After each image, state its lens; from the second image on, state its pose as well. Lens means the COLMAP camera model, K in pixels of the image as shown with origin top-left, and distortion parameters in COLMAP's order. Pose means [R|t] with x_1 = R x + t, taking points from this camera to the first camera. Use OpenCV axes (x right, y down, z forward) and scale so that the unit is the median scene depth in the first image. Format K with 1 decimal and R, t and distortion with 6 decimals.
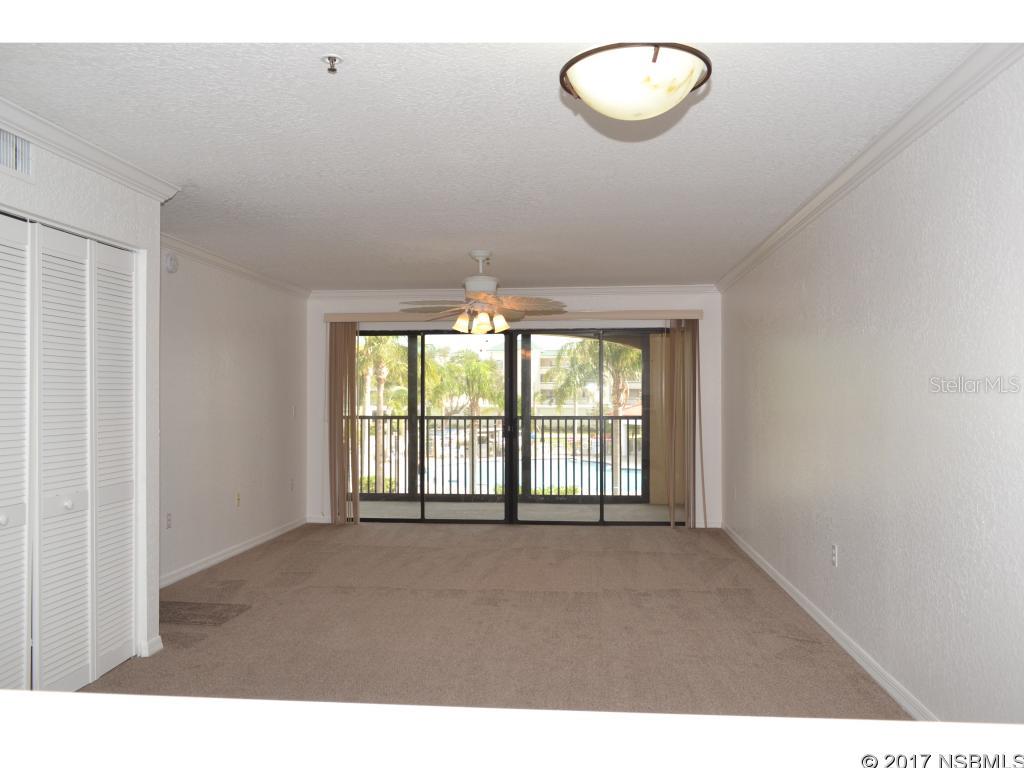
lens RADIAL K [[815.4, 0, 508.6], [0, 815.4, 388.2], [0, 0, 1]] dist [-0.011636, 0.008840]
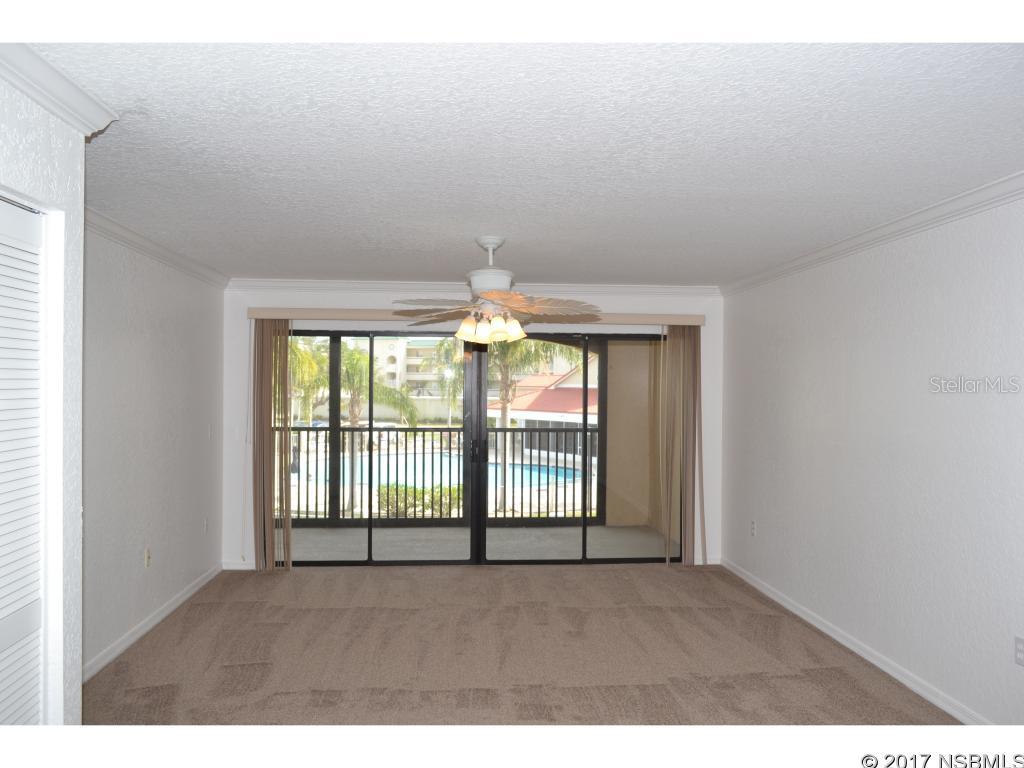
lens RADIAL K [[790.2, 0, 493.1], [0, 790.2, 382.0], [0, 0, 1]] dist [-0.003775, -0.003563]
pose [[0.984868, 0.009076, 0.173066, -0.129508], [-0.010695, 0.999907, 0.008425, -0.029276], [-0.172973, -0.010148, 0.984874, 0.205769]]
